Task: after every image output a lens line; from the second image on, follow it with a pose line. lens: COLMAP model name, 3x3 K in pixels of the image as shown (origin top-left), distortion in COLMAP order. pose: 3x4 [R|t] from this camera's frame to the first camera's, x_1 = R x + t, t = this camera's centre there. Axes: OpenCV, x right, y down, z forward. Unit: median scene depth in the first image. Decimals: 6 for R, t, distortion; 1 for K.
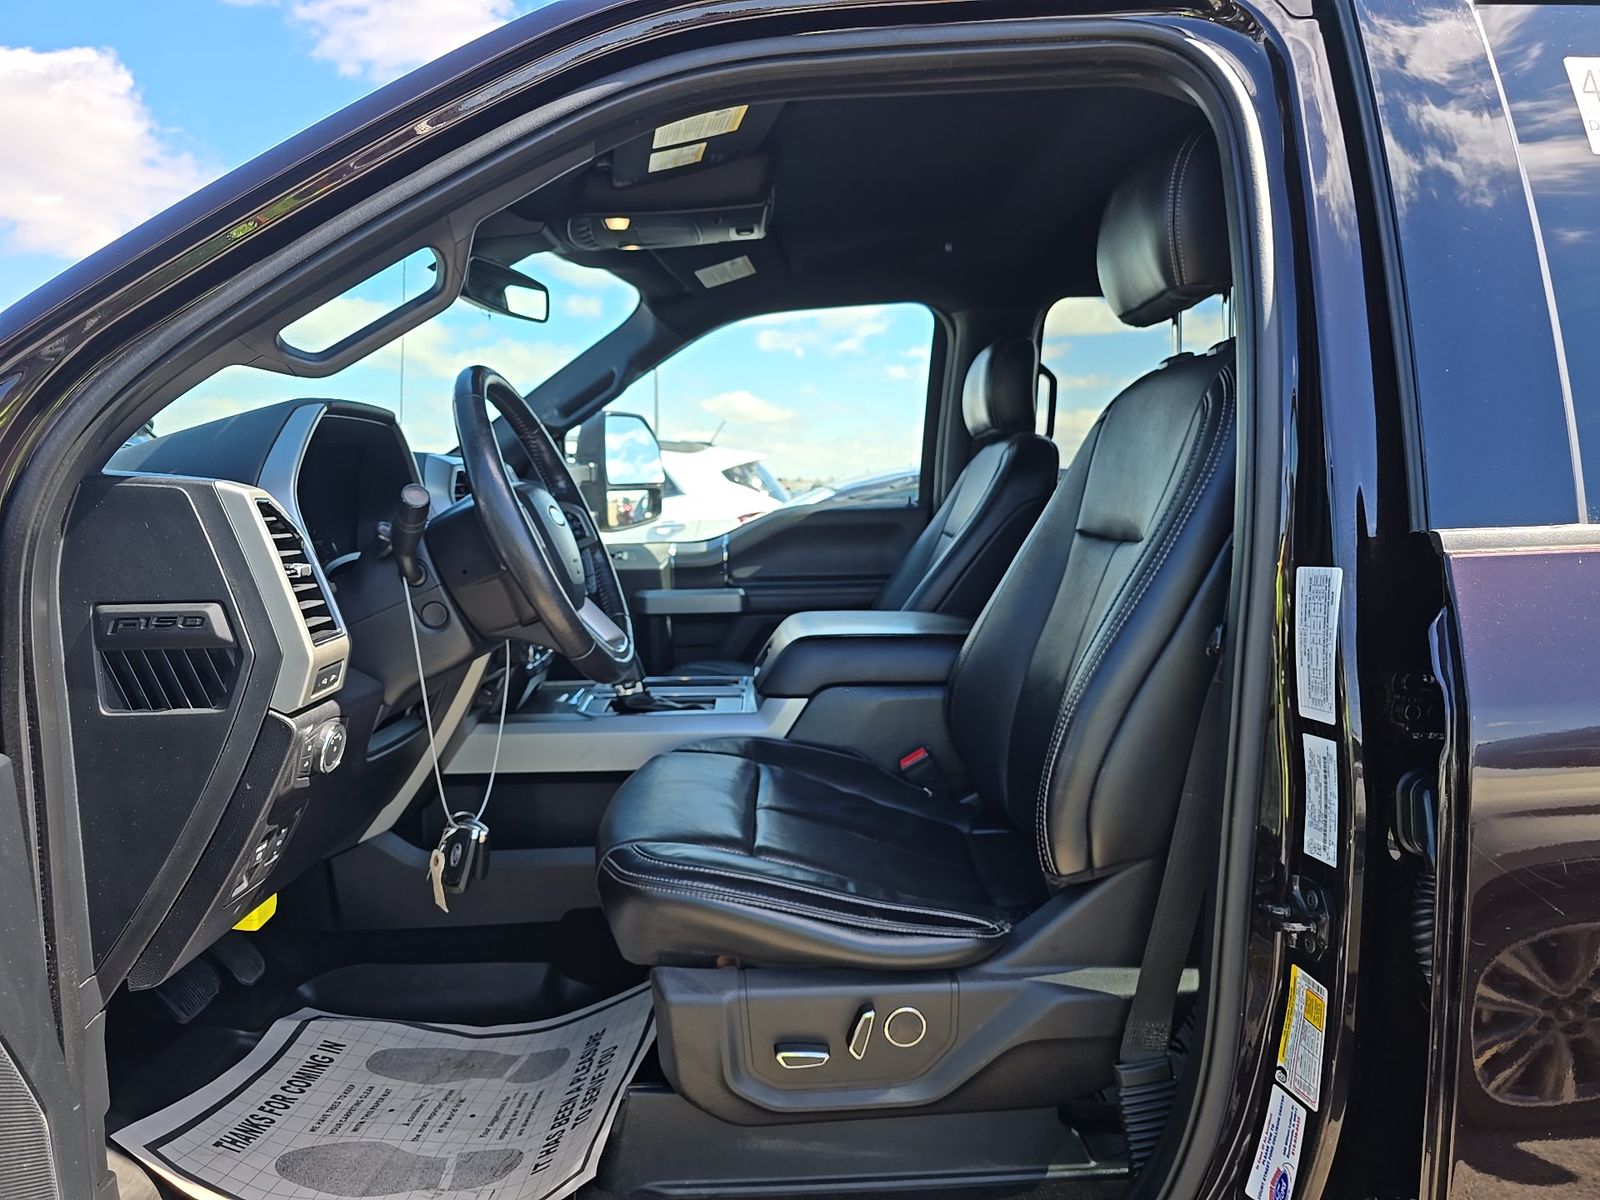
lens RADIAL K [[1133.1, 0, 800.0], [0, 1133.1, 600.0], [0, 0, 1]] dist [0.065172, -0.079680]
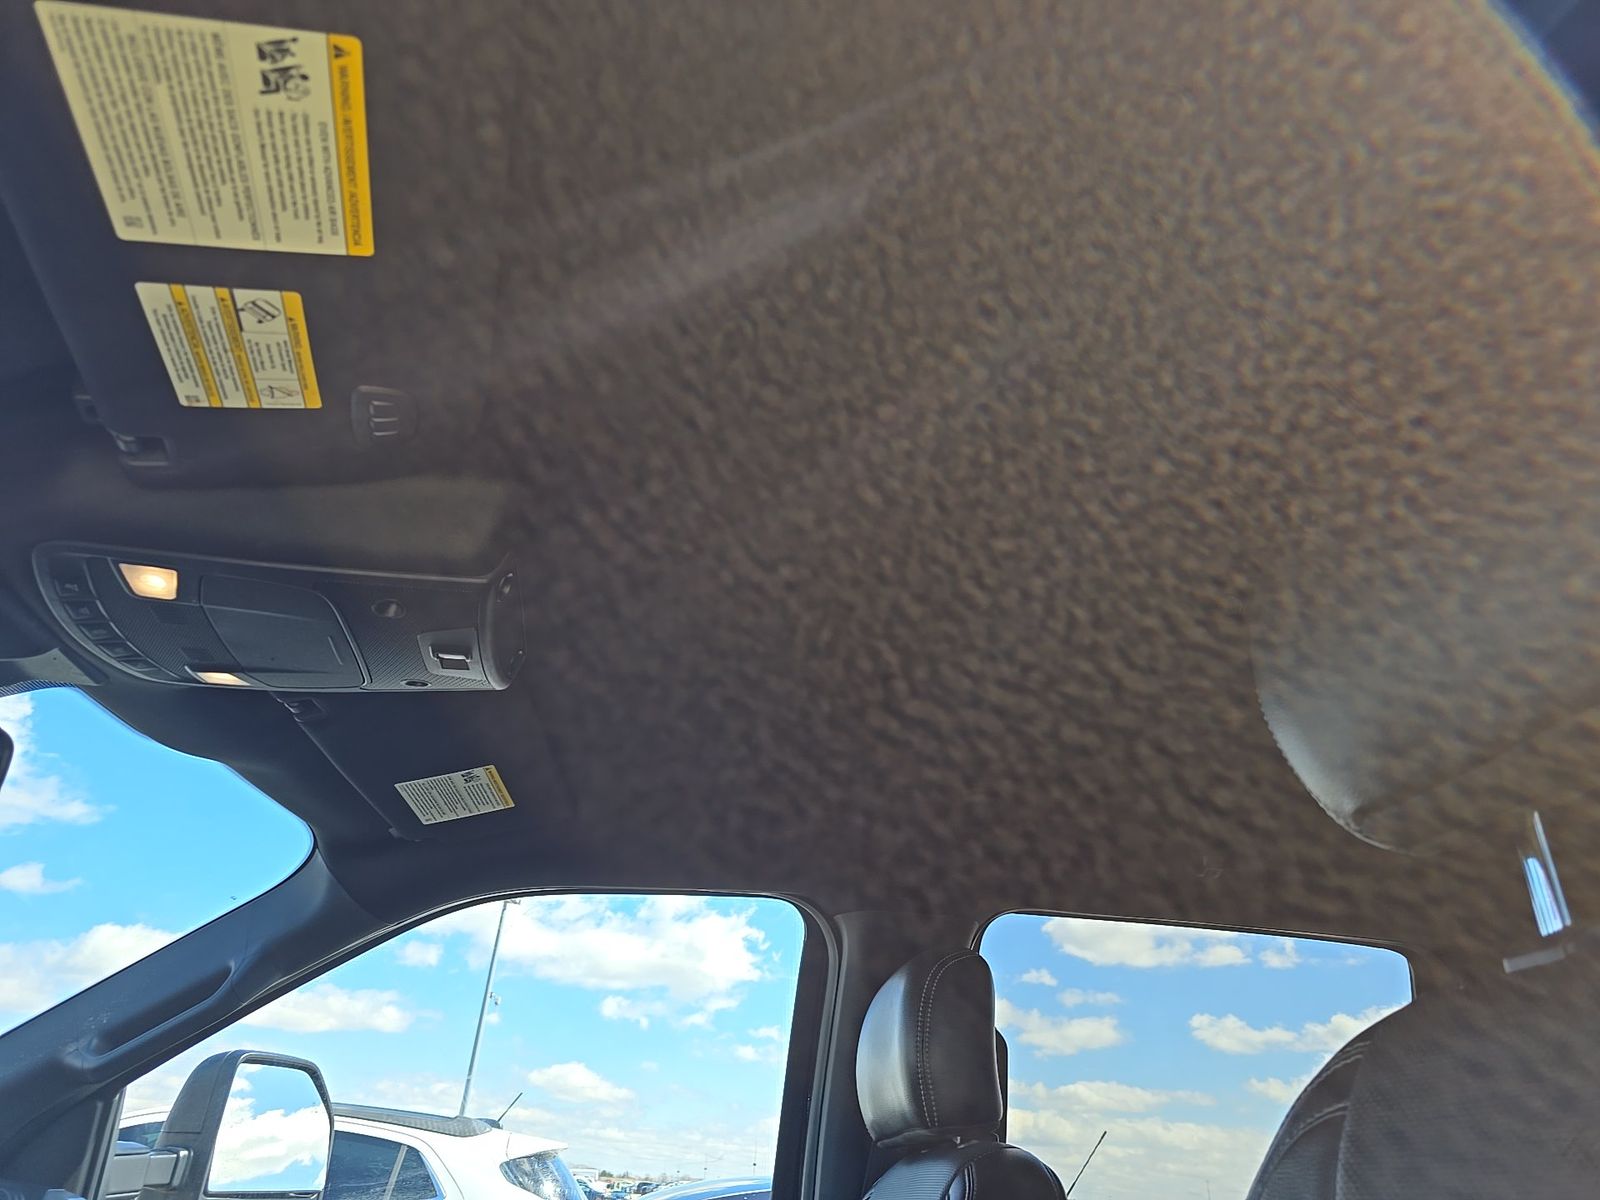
lens RADIAL K [[1133.1, 0, 800.0], [0, 1133.1, 600.0], [0, 0, 1]] dist [0.065172, -0.079680]
pose [[0.989658, 0.108799, 0.093490, 0.037470], [-0.040586, 0.837471, -0.544973, -0.059698], [-0.137588, 0.535542, 0.833225, 0.409279]]
